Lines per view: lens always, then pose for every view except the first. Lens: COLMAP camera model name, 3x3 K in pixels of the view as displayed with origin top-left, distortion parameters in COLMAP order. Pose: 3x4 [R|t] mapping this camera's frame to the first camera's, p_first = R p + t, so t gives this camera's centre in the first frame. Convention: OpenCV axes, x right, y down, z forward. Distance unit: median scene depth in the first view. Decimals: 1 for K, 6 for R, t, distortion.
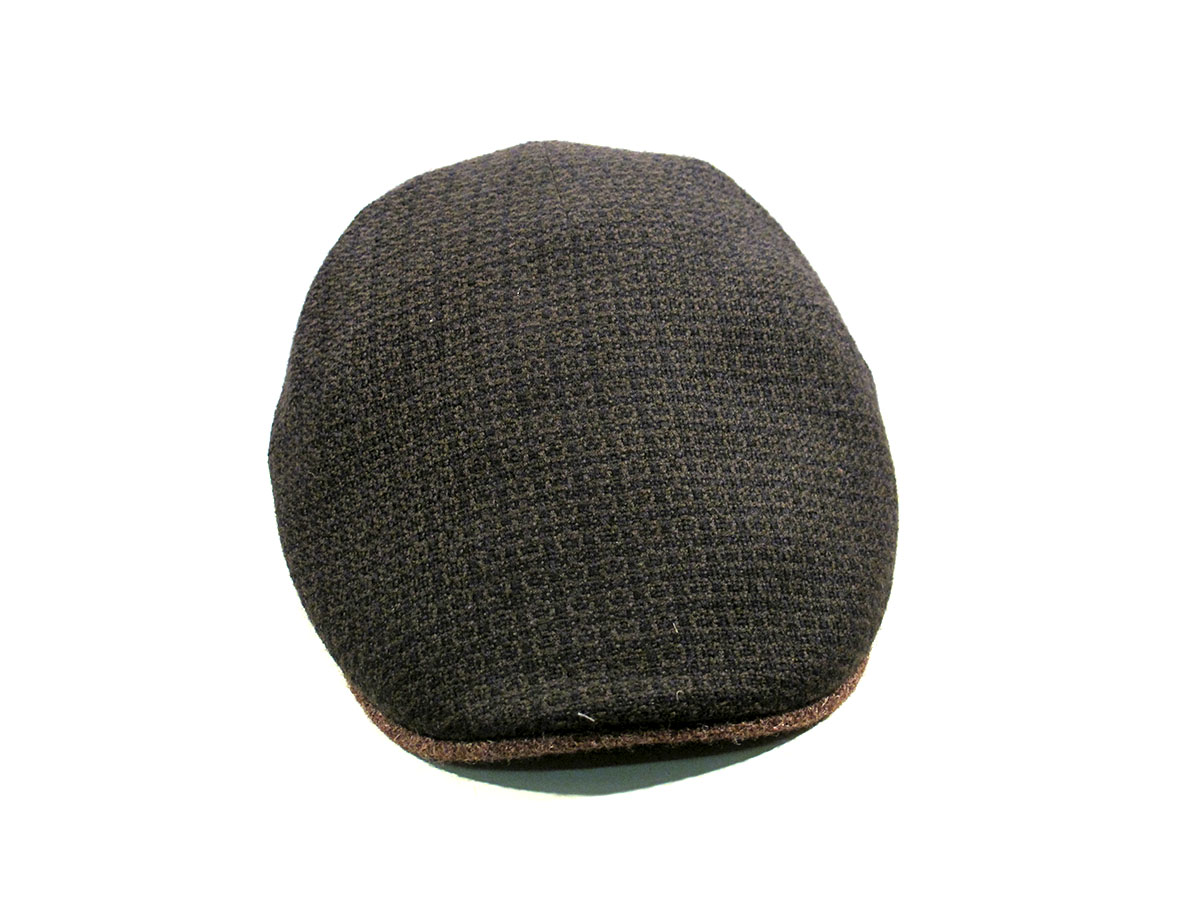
lens RADIAL K [[2482.3, 0, 600.0], [0, 2482.3, 450.0], [0, 0, 1]] dist [-0.005228, -0.068746]
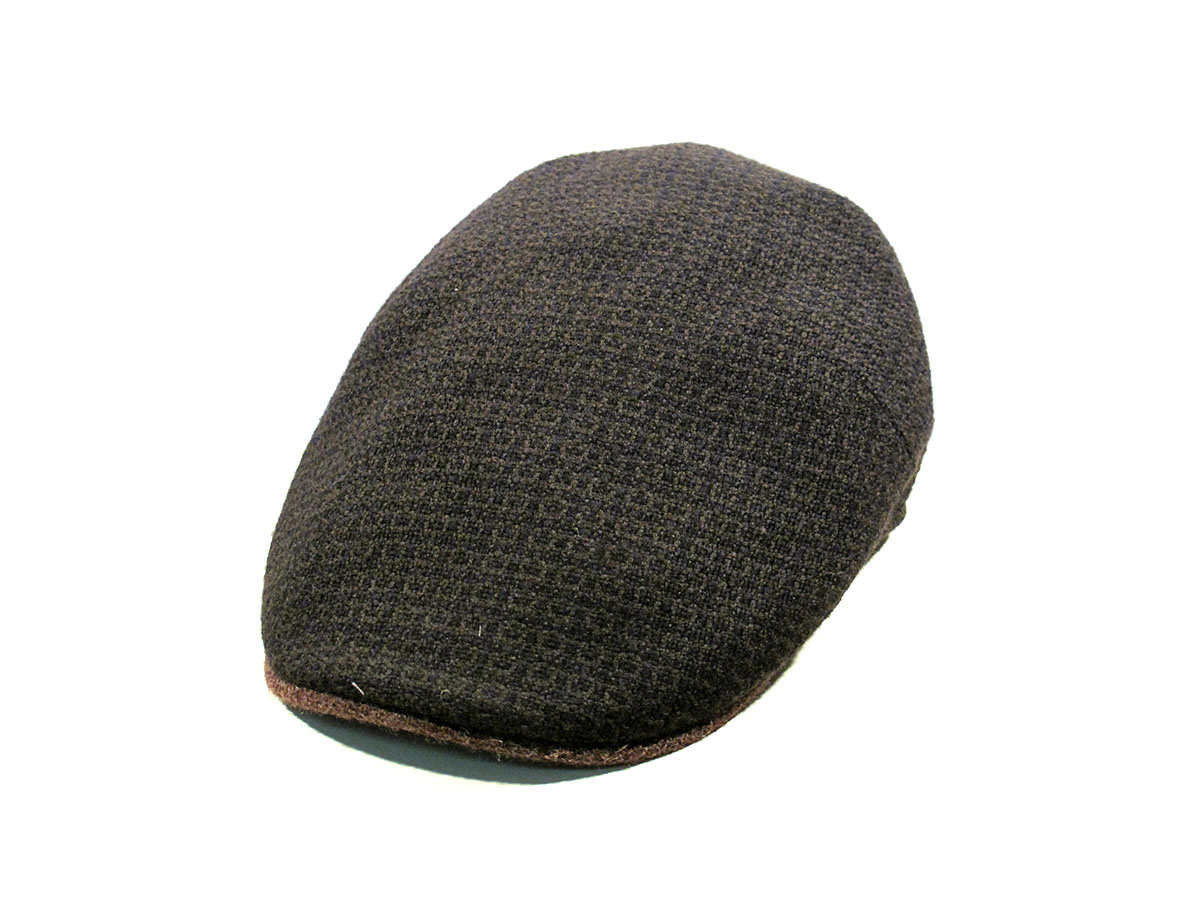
lens RADIAL K [[2482.3, 0, 600.0], [0, 2482.3, 450.0], [0, 0, 1]] dist [-0.005228, -0.068746]
pose [[0.857636, 0.236406, -0.456697, 0.485320], [-0.228008, 0.970816, 0.074358, -0.080448], [0.460947, 0.040358, 0.886509, 0.123277]]
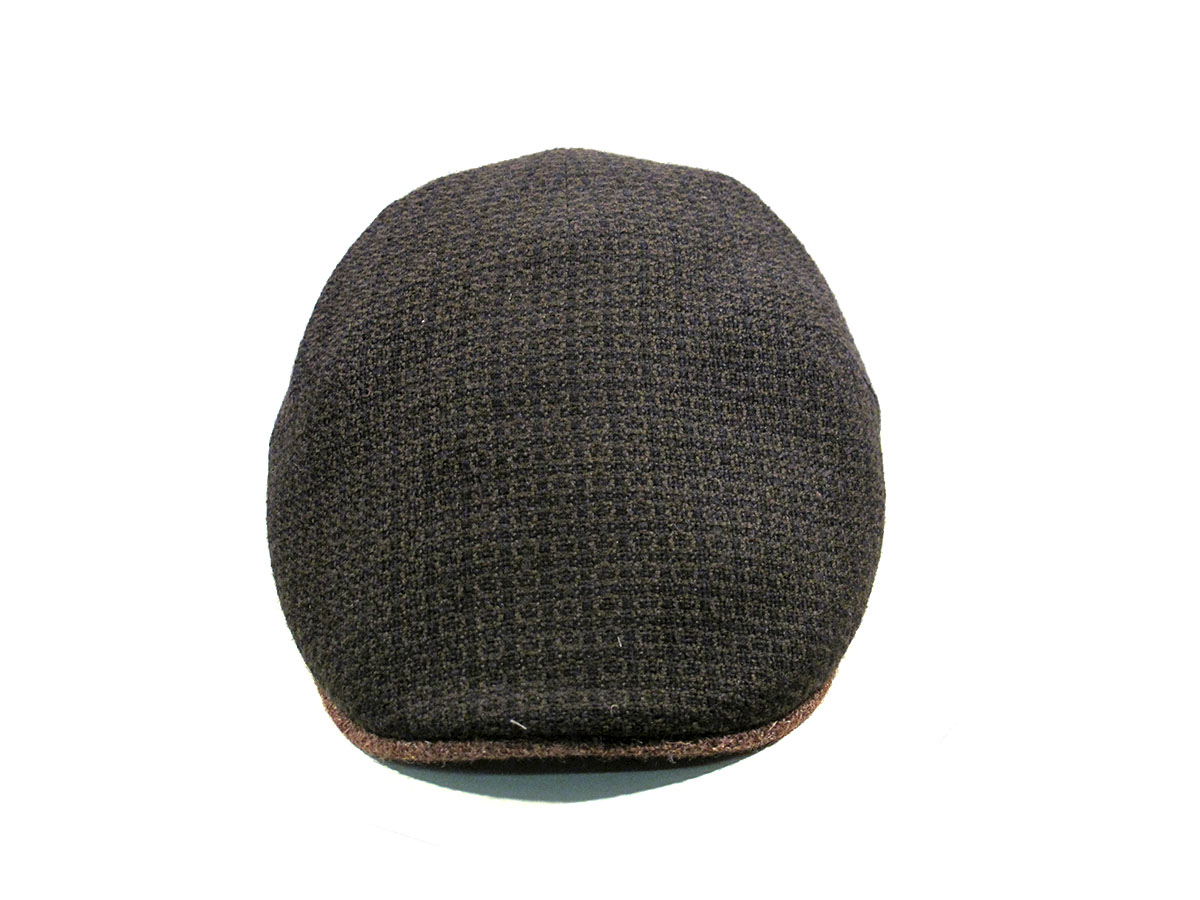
lens RADIAL K [[2482.3, 0, 600.0], [0, 2482.3, 450.0], [0, 0, 1]] dist [-0.005228, -0.068746]
pose [[0.992631, 0.058426, -0.106157, 0.117336], [-0.058587, 0.998281, 0.001599, -0.006041], [0.106068, 0.004632, 0.994348, 0.006652]]
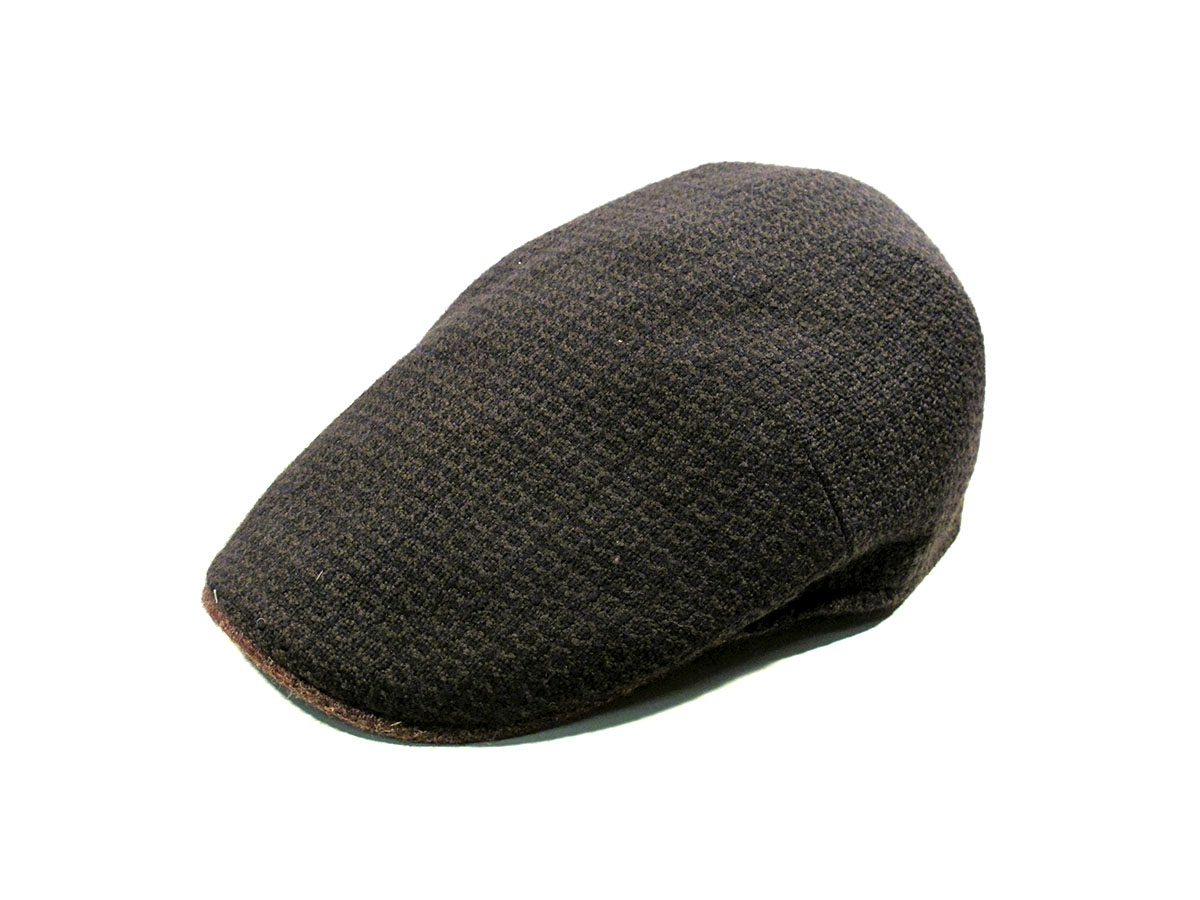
lens RADIAL K [[2482.3, 0, 600.0], [0, 2482.3, 450.0], [0, 0, 1]] dist [-0.005228, -0.068746]
pose [[0.435392, 0.417219, -0.797723, 0.846125], [-0.385520, 0.887169, 0.253586, -0.270711], [0.813516, 0.197129, 0.547112, 0.486266]]
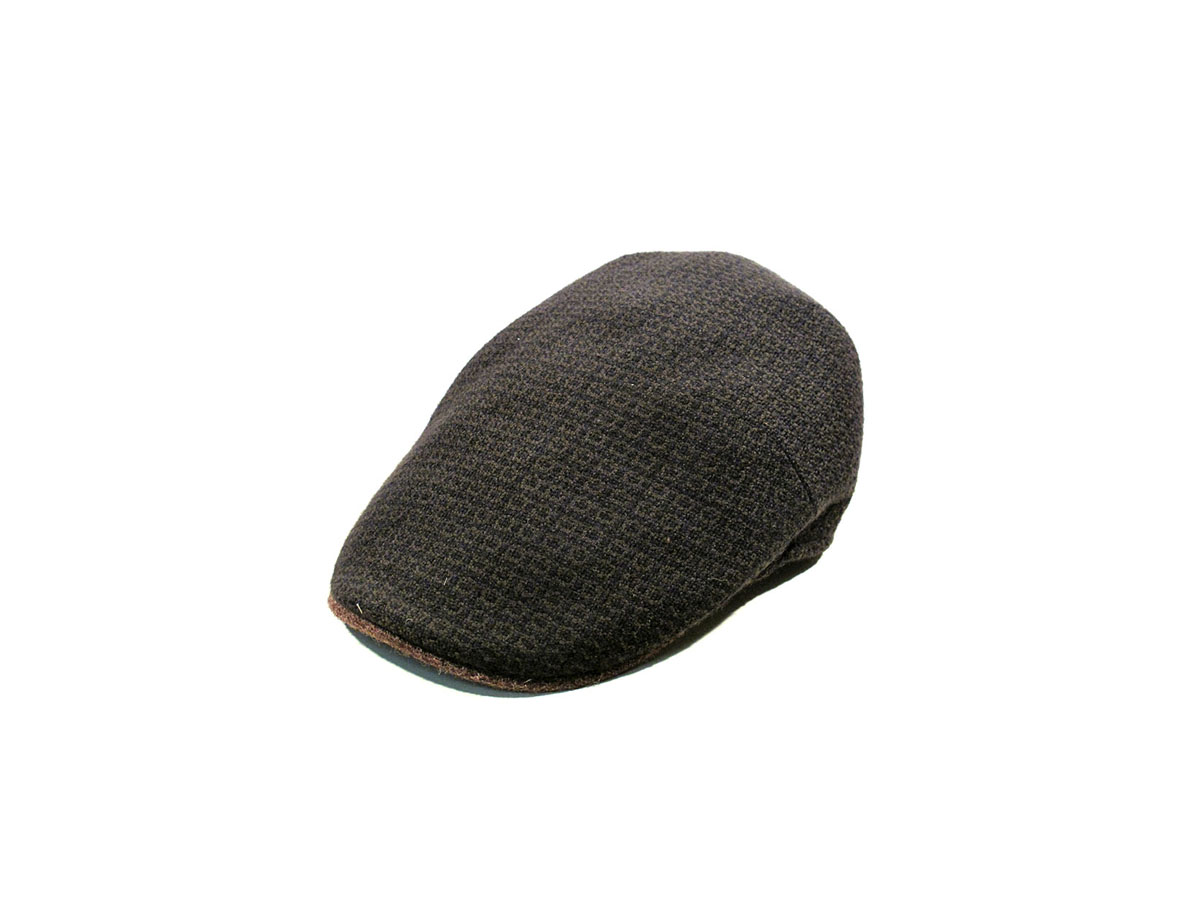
lens RADIAL K [[1813.2, 0, 600.0], [0, 1813.2, 450.0], [0, 0, 1]] dist [-0.024267, -0.011141]
pose [[0.664619, 0.339139, -0.665783, 0.707262], [-0.325500, 0.933477, 0.150567, -0.171326], [0.672556, 0.116643, 0.730796, 0.283573]]
